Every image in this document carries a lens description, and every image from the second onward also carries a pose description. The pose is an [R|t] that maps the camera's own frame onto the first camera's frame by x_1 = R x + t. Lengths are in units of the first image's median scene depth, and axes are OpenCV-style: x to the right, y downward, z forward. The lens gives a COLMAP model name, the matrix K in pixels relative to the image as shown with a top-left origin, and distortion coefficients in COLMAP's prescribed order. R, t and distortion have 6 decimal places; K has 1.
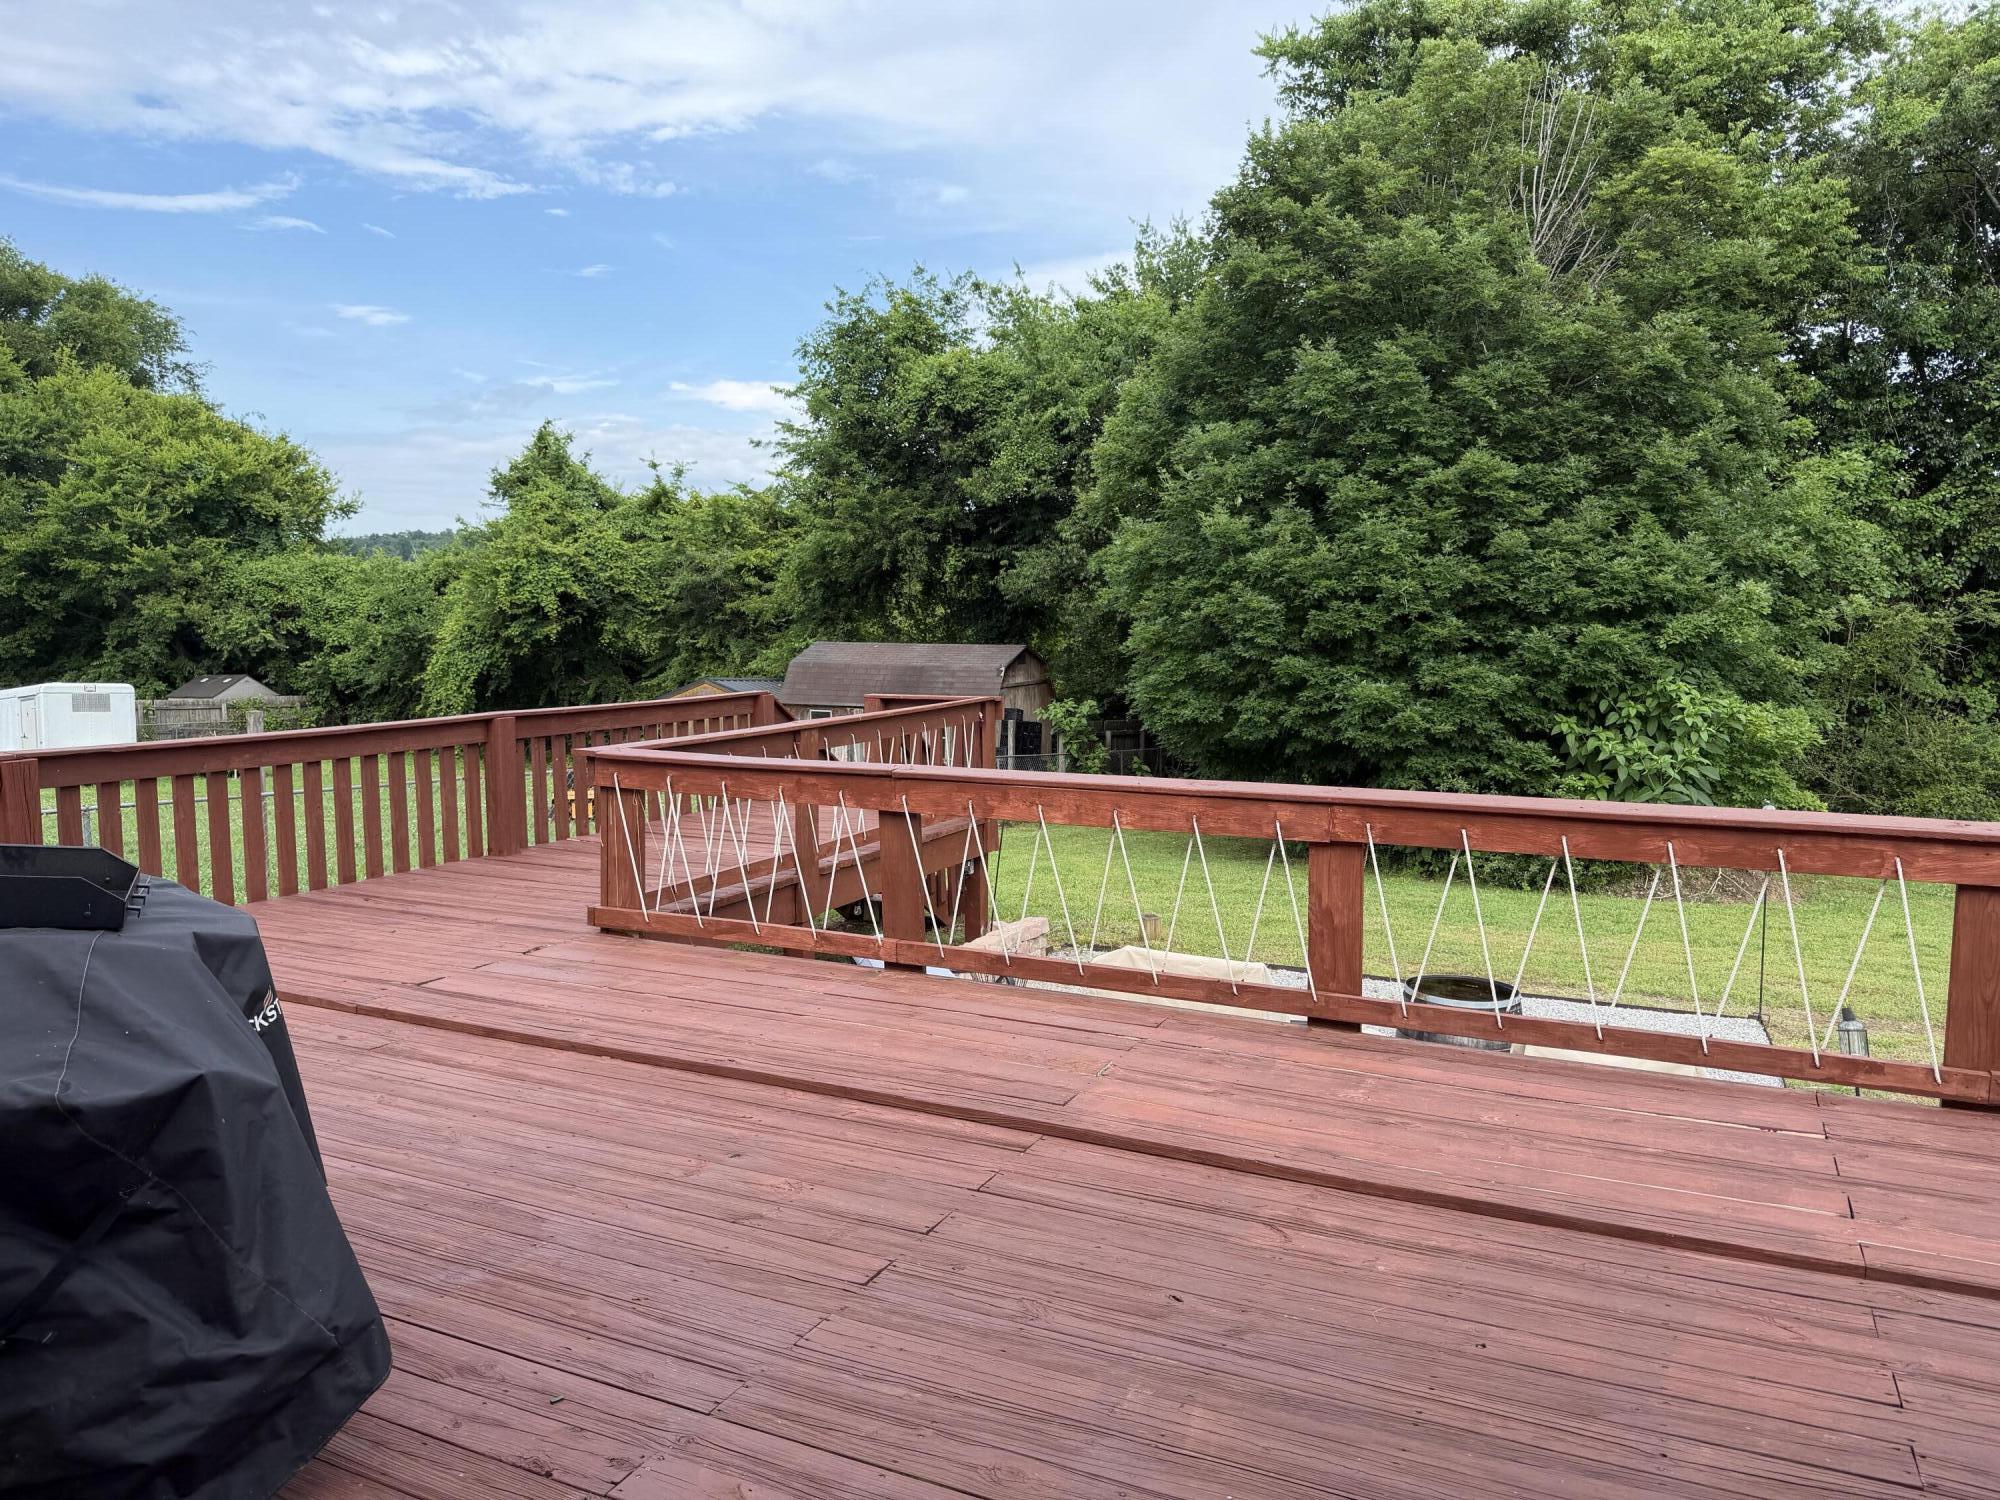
lens RADIAL K [[1367.7, 0, 1073.7], [0, 1367.7, 795.1], [0, 0, 1]] dist [0.021329, -0.028167]
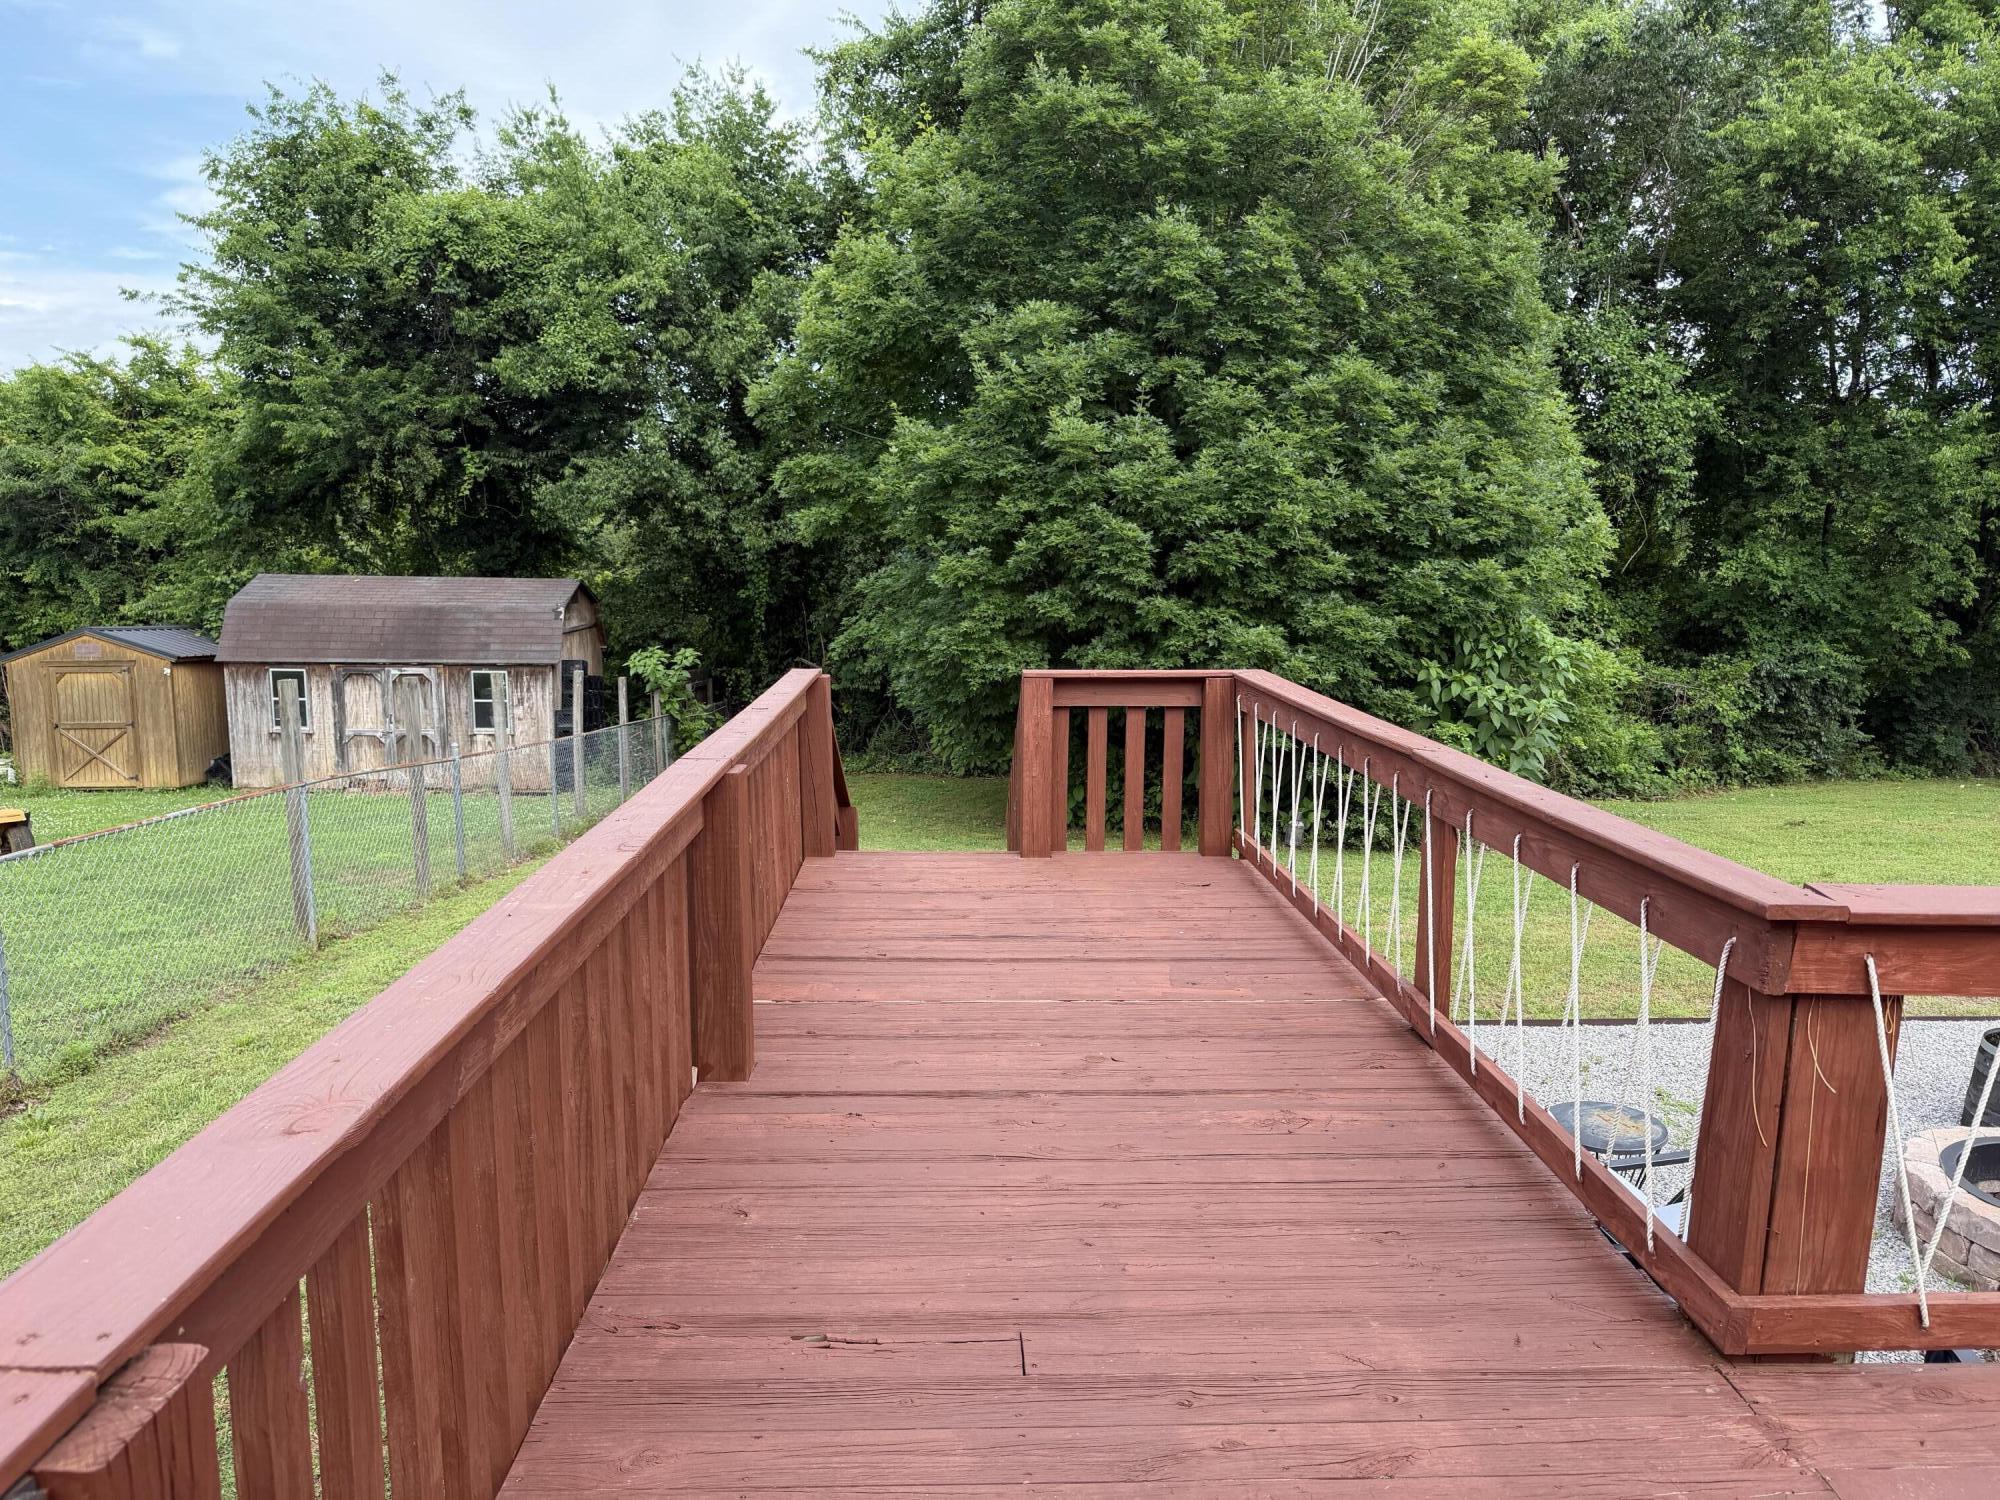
lens RADIAL K [[1367.7, 0, 1011.3], [0, 1367.7, 753.1], [0, 0, 1]] dist [0.021329, -0.028167]
pose [[0.896058, -0.061118, 0.439710, -0.274500], [0.050576, 0.998083, 0.035665, -0.040932], [-0.441047, -0.009719, 0.897431, 0.296445]]
